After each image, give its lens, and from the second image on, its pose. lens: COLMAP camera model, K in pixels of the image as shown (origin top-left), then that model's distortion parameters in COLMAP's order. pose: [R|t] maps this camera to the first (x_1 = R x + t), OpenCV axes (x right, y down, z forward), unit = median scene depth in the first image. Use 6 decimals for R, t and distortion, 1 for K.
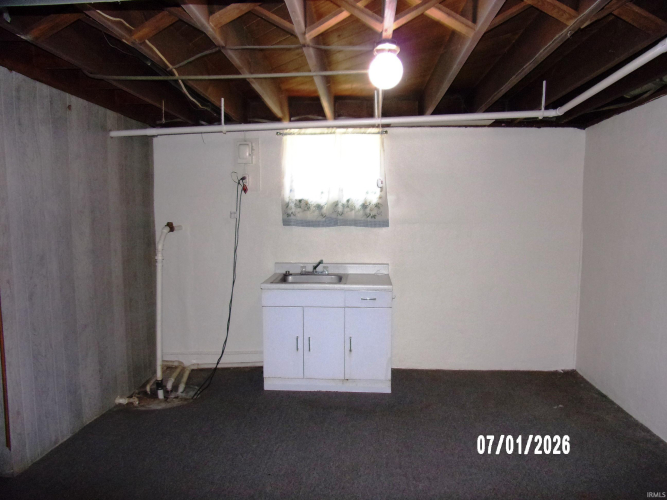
lens RADIAL K [[472.6, 0, 333.6], [0, 472.6, 251.3], [0, 0, 1]] dist [-0.040885, -0.003345]
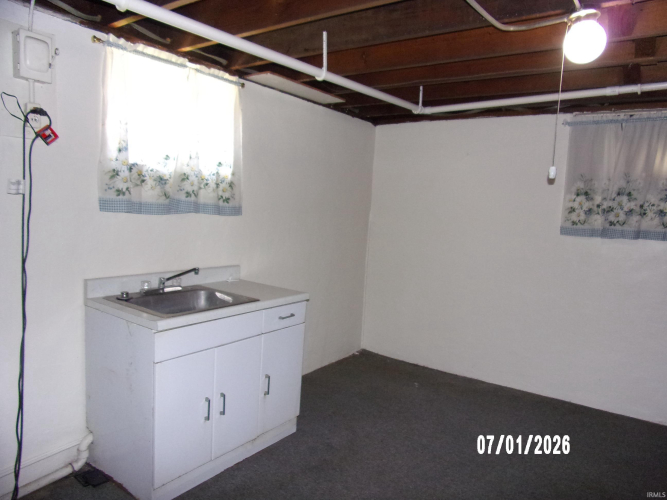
lens RADIAL K [[472.6, 0, 333.6], [0, 472.6, 251.3], [0, 0, 1]] dist [-0.040885, -0.003345]
pose [[0.525507, -0.054552, 0.849039, -0.437019], [0.018223, 0.998435, 0.052872, -0.031288], [-0.850594, -0.012313, 0.525678, 0.490240]]
